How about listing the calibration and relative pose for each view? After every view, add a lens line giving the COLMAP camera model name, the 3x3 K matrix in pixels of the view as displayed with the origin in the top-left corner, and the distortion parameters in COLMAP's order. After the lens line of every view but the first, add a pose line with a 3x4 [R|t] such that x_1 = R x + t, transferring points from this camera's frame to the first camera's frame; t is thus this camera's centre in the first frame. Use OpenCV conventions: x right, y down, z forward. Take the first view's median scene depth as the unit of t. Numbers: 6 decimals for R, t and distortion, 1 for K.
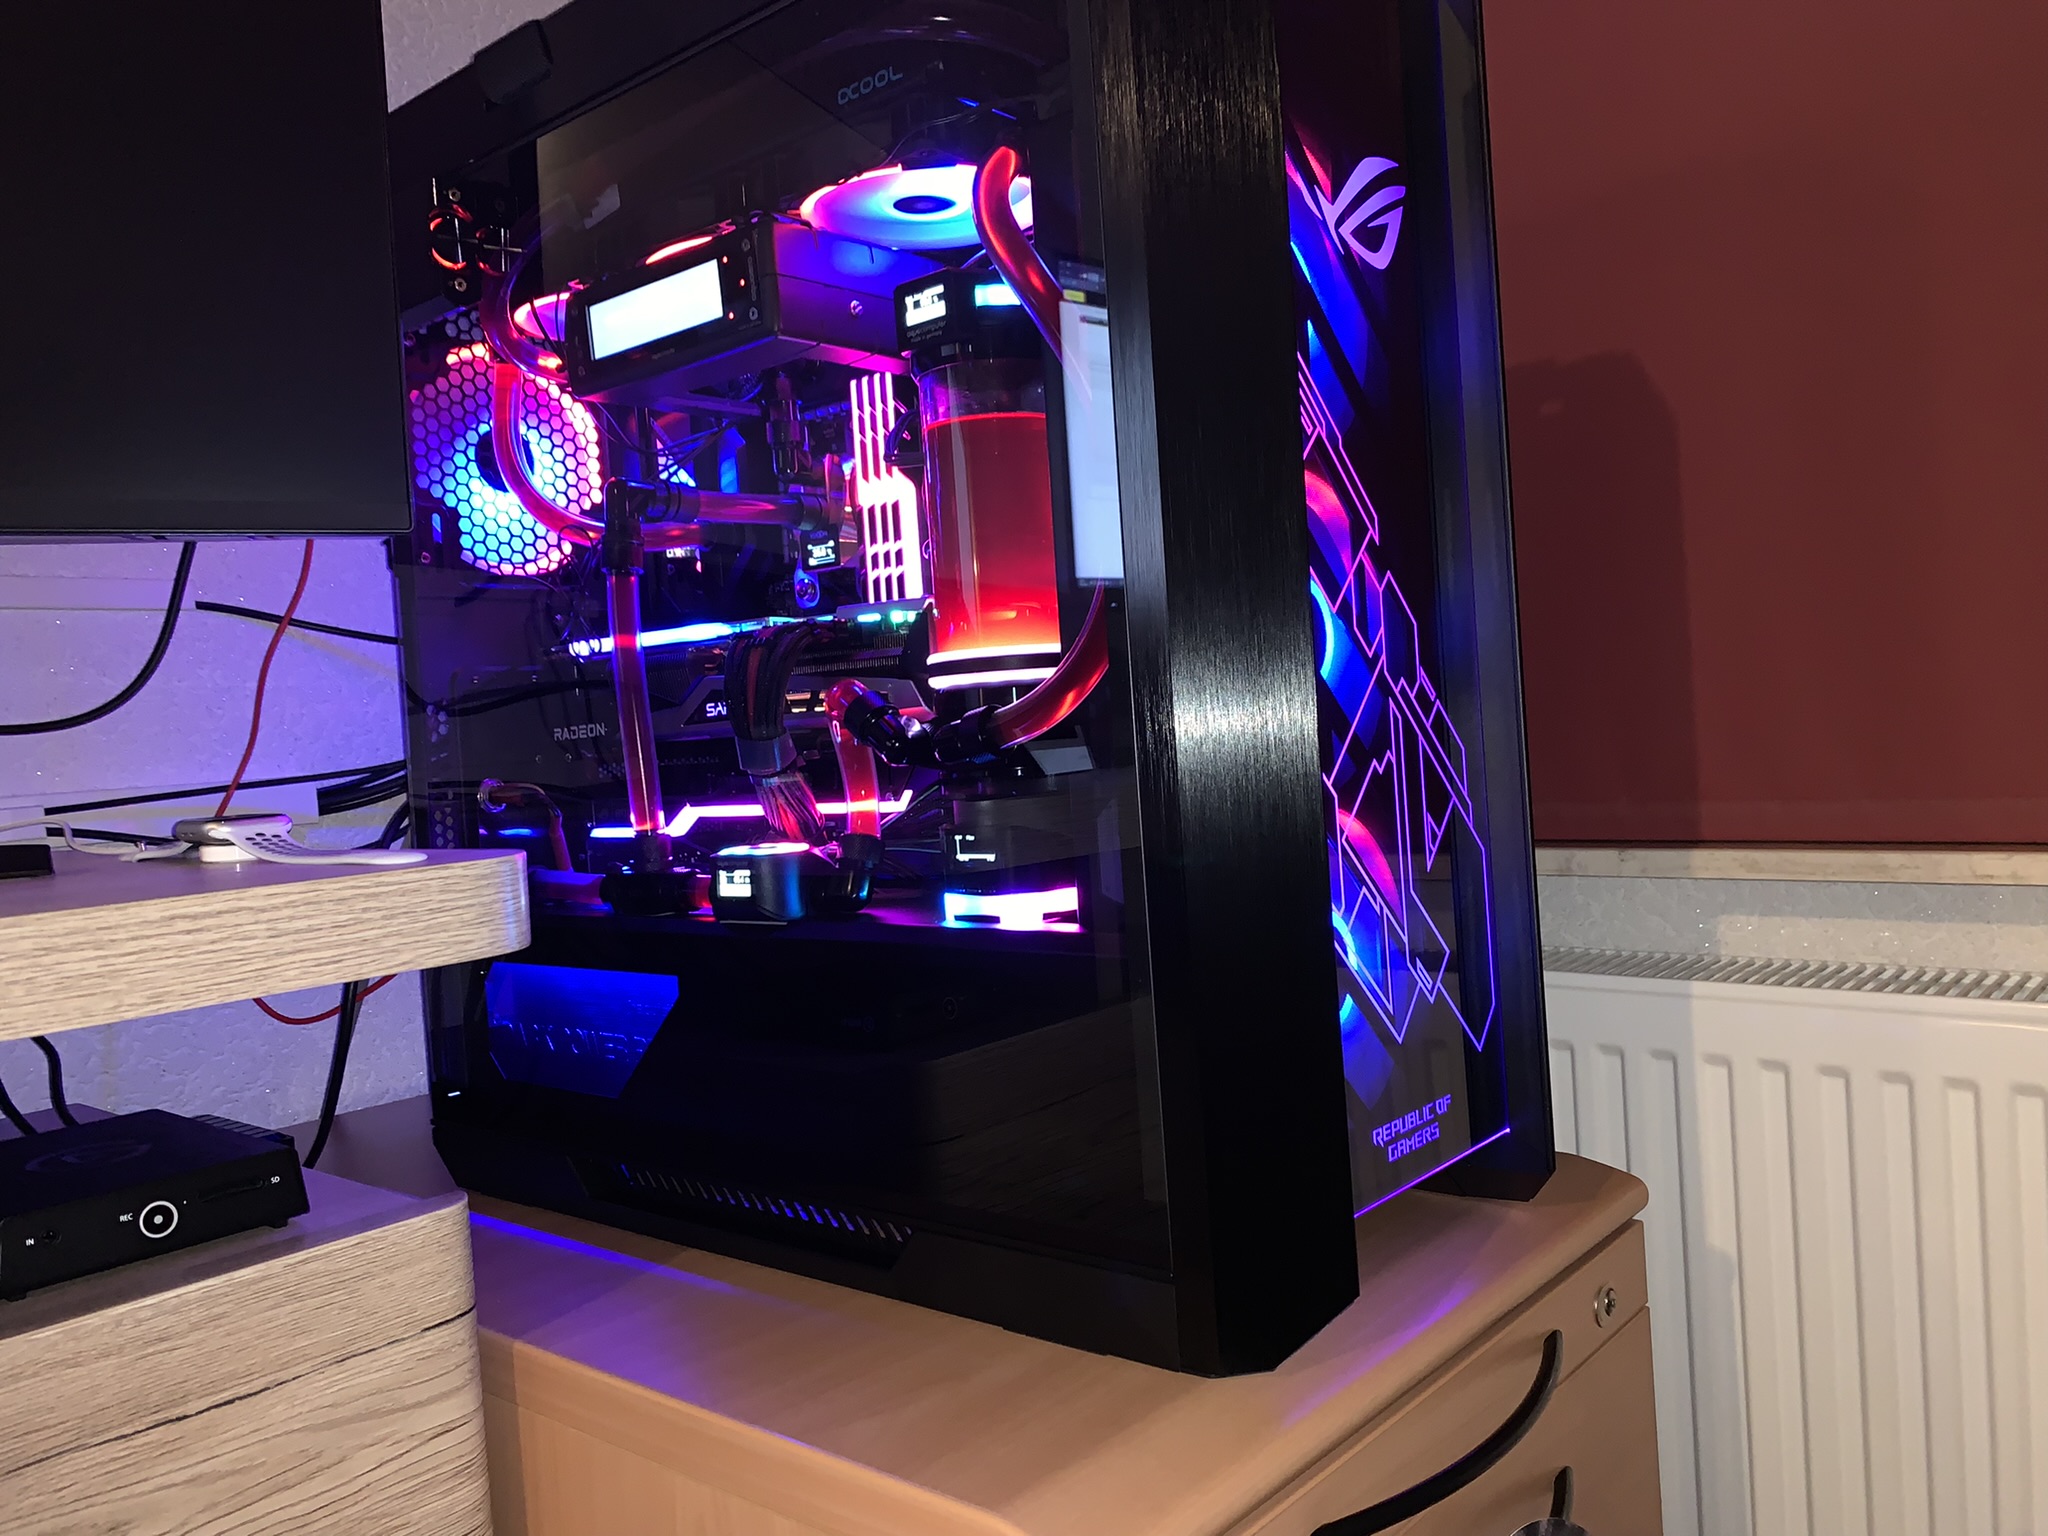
lens RADIAL K [[1571.9, 0, 1037.3], [0, 1571.9, 760.7], [0, 0, 1]] dist [0.039826, -0.046266]
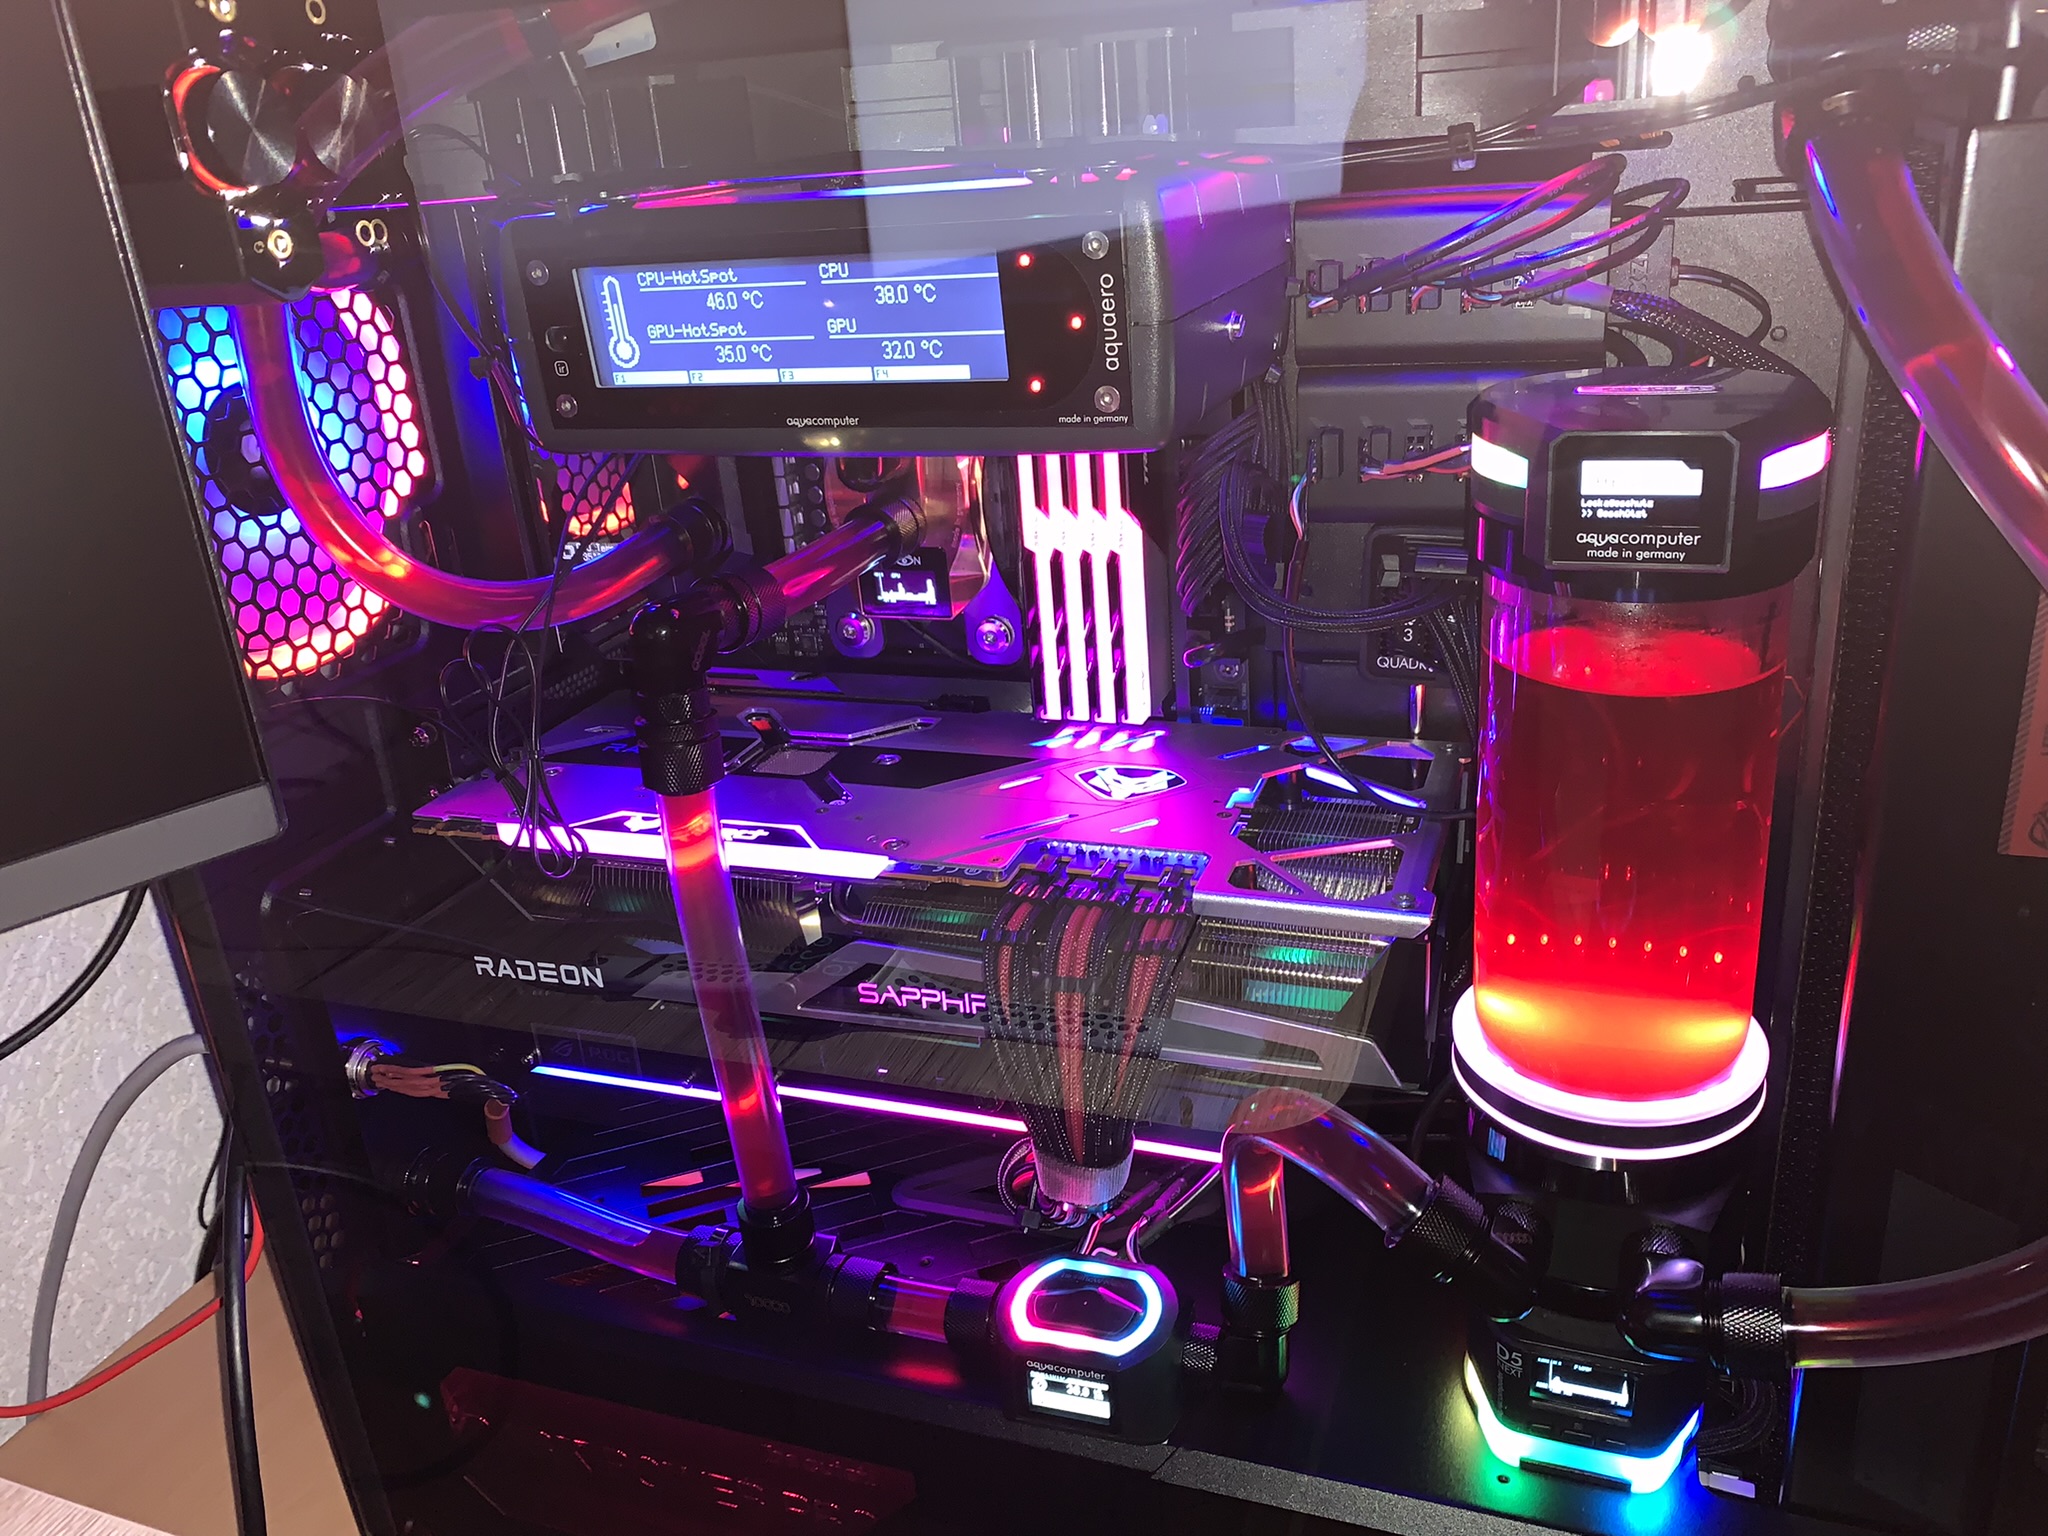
lens RADIAL K [[1571.9, 0, 1040.1], [0, 1571.9, 738.1], [0, 0, 1]] dist [0.039826, -0.046266]
pose [[0.937508, -0.132423, 0.321782, -0.397488], [0.019355, 0.943168, 0.331752, -0.379258], [-0.347426, -0.304792, 0.886790, 0.630810]]
